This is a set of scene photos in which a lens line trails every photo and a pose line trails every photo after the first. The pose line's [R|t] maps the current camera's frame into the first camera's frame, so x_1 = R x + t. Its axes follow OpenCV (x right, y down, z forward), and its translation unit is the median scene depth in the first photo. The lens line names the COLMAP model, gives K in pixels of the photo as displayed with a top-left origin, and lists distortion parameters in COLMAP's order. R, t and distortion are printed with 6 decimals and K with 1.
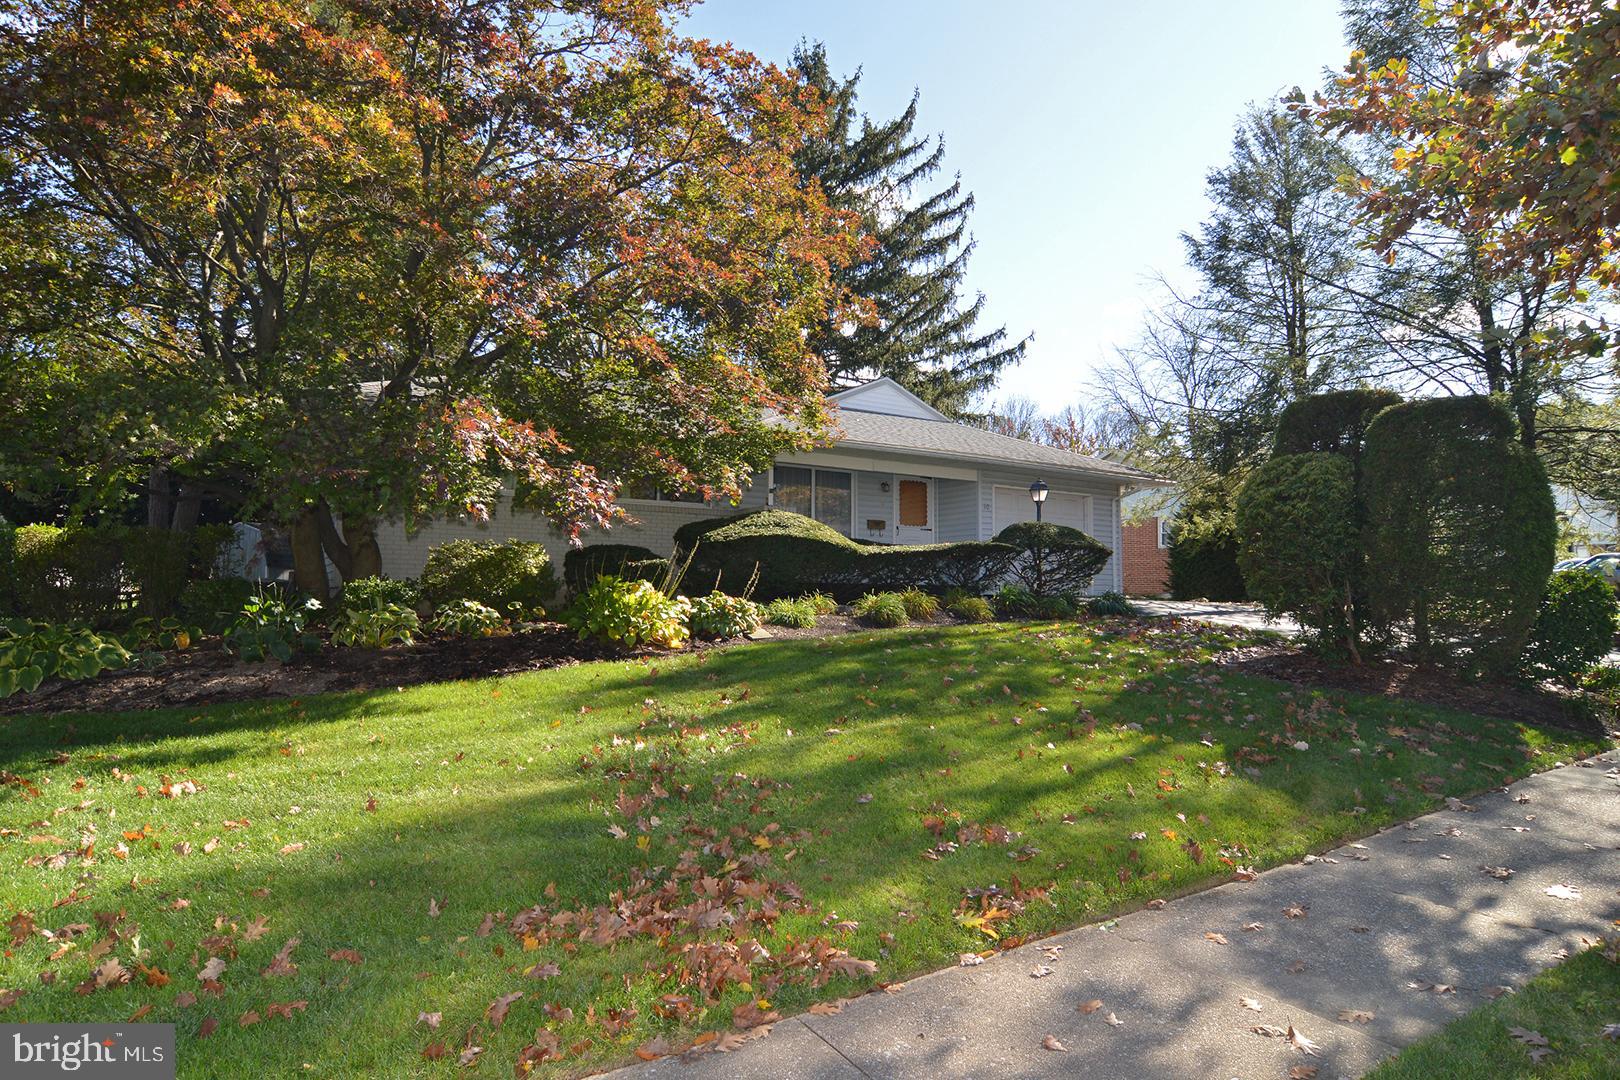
lens RADIAL K [[897.7, 0, 808.9], [0, 897.7, 543.3], [0, 0, 1]] dist [-0.018713, -0.002208]
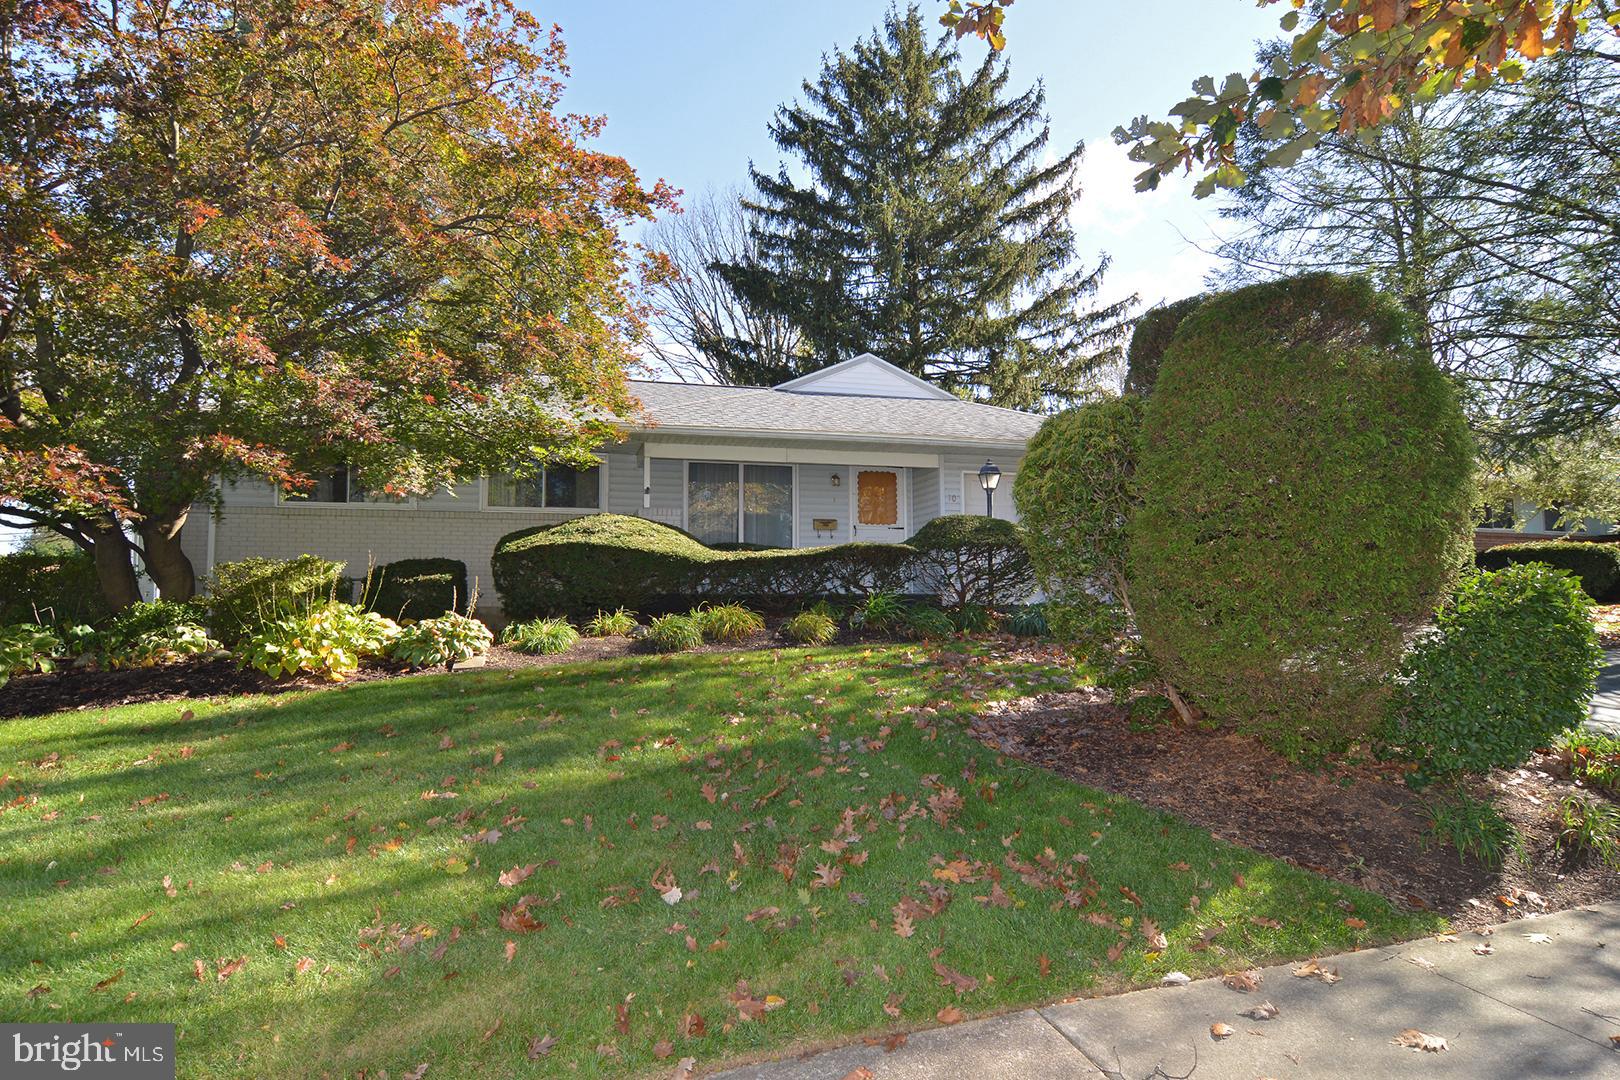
lens RADIAL K [[897.7, 0, 808.9], [0, 897.7, 543.3], [0, 0, 1]] dist [-0.018713, -0.002208]
pose [[0.961370, -0.029673, -0.273654, 0.286425], [0.027544, 0.999553, -0.011618, 0.005168], [0.273877, 0.003632, 0.961758, 0.177957]]
